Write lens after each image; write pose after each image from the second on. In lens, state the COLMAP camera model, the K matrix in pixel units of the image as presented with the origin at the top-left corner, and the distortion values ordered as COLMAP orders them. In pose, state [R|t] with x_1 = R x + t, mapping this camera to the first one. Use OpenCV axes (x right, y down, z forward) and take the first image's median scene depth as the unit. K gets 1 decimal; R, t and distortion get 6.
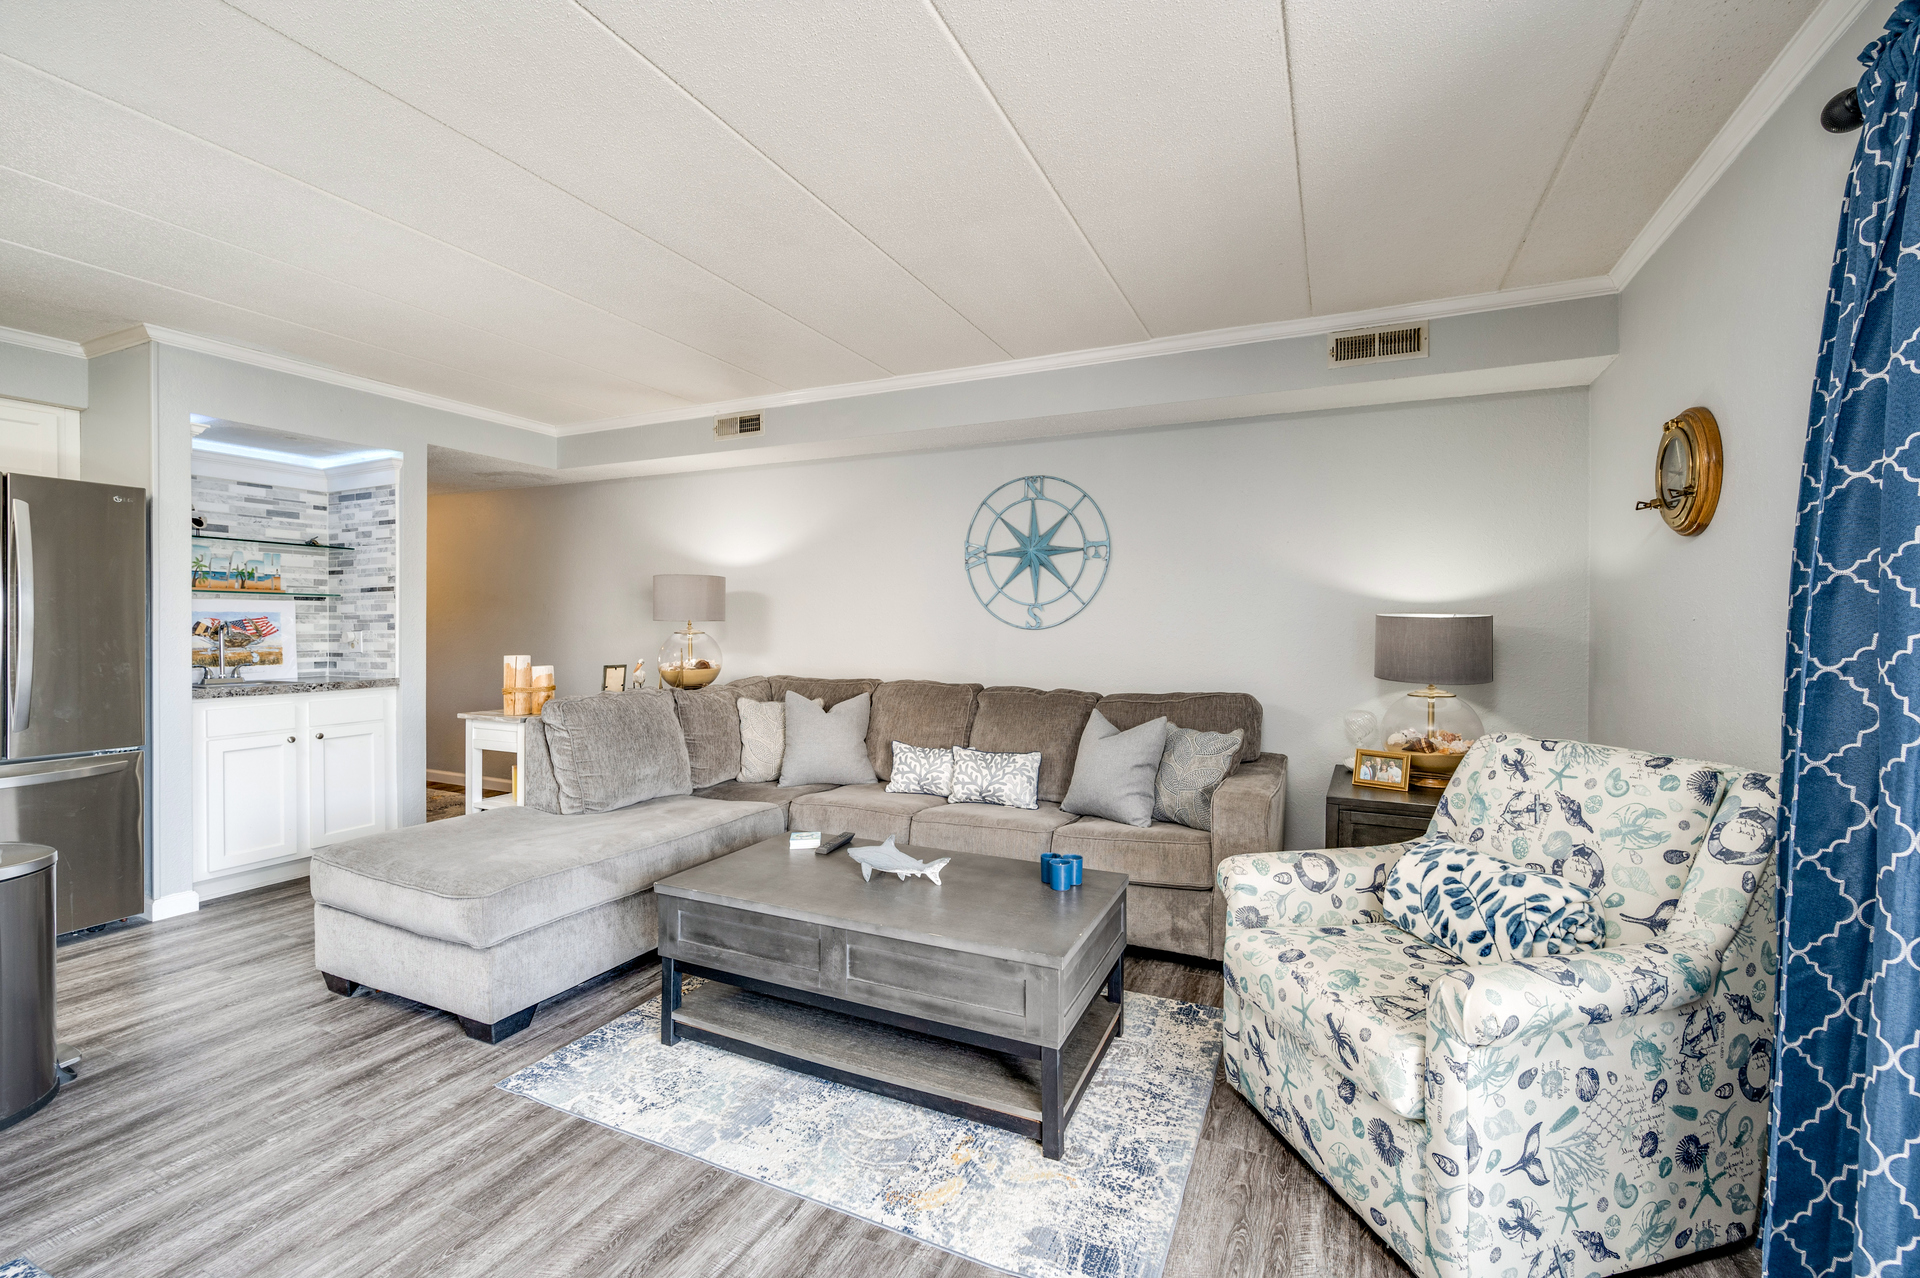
lens RADIAL K [[809.7, 0, 964.6], [0, 809.7, 627.1], [0, 0, 1]] dist [0.000228, -0.000376]
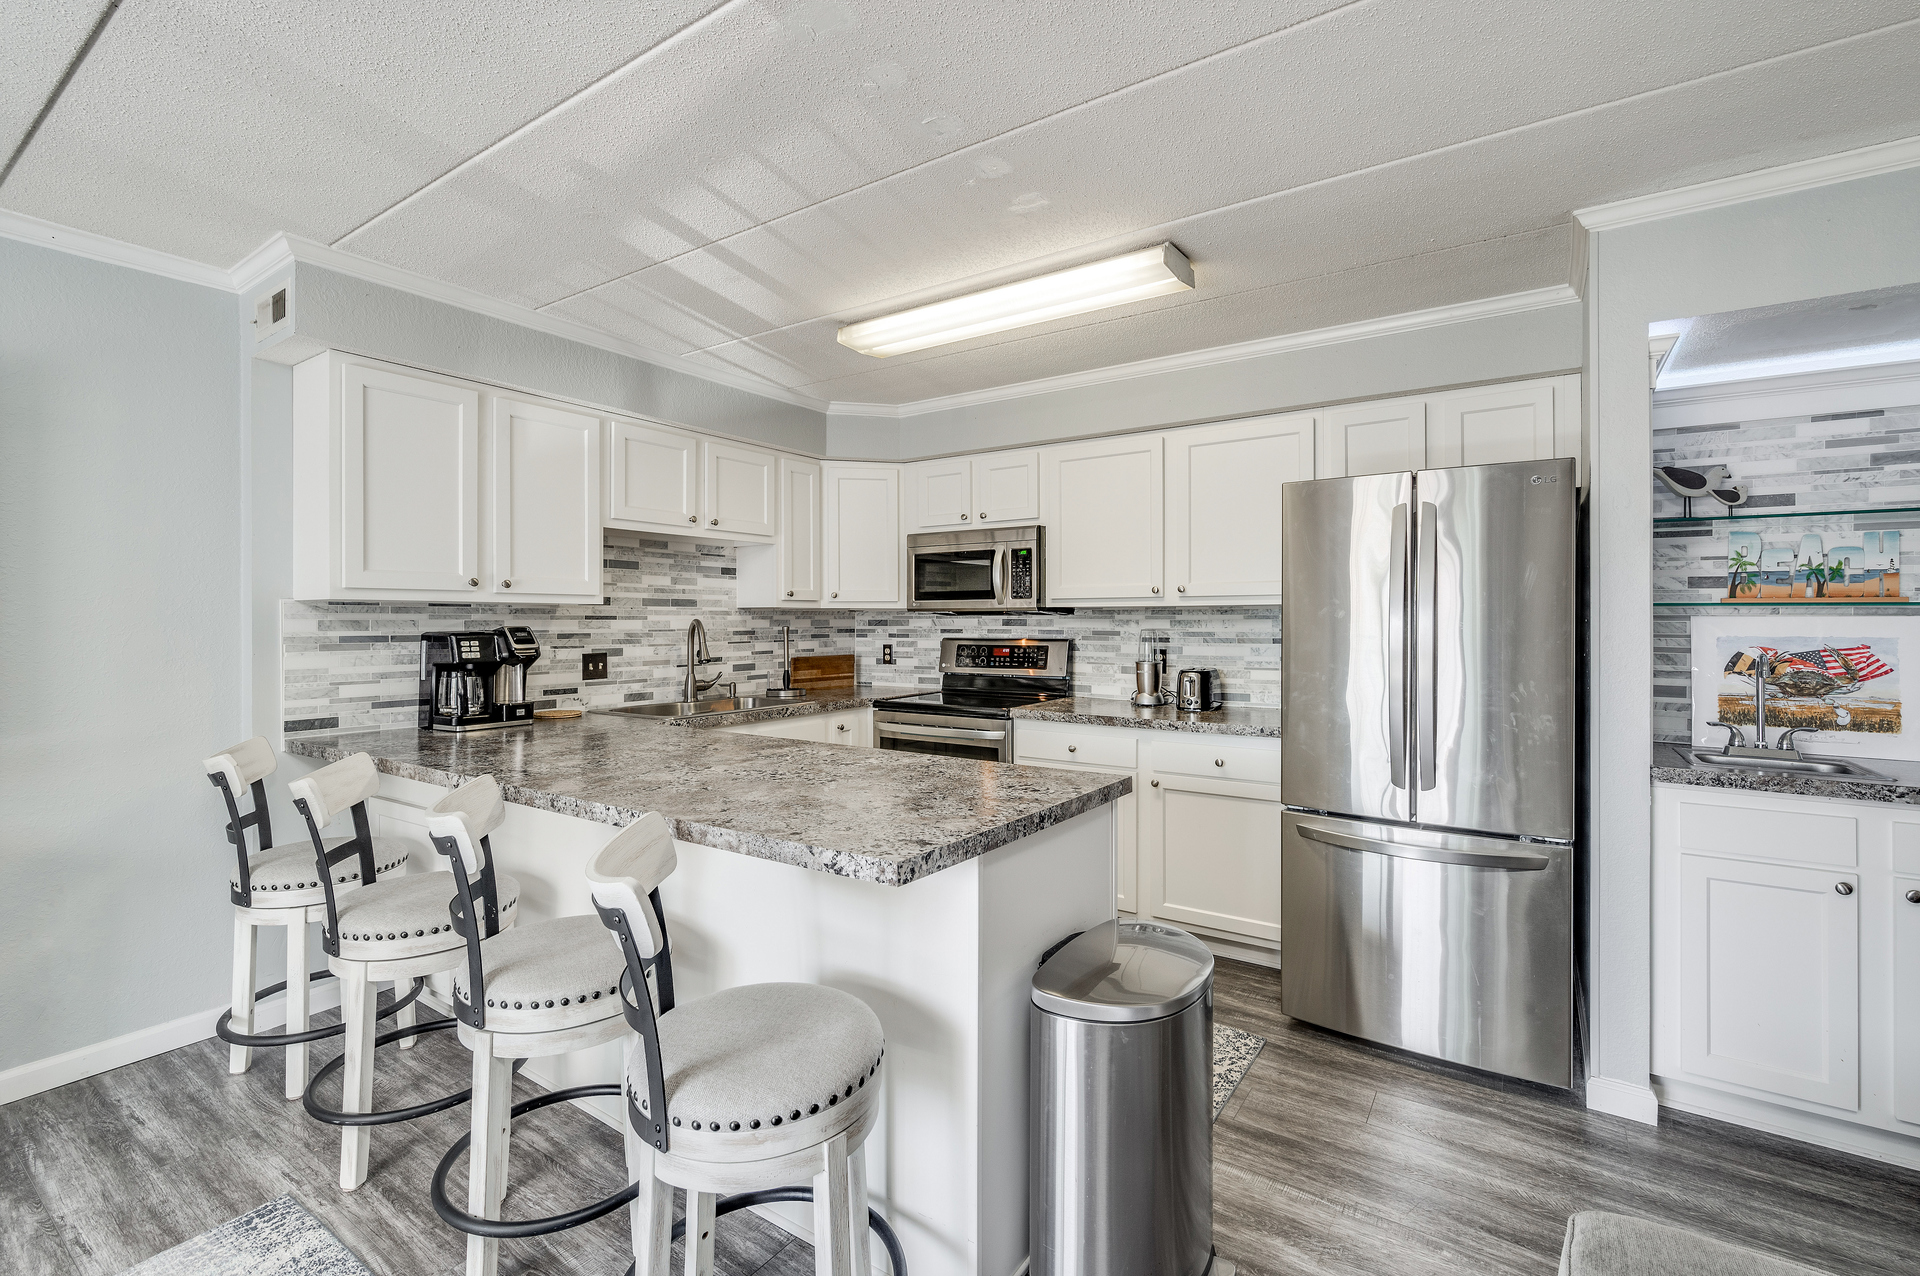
lens RADIAL K [[838.0, 0, 959.9], [0, 838.0, 621.0], [0, 0, 1]] dist [-0.001084, -0.000282]
pose [[-0.155981, -0.002929, -0.987756, -0.251277], [-0.007889, 0.999967, -0.001720, -0.031085], [0.987728, 0.007524, -0.156000, 0.614379]]
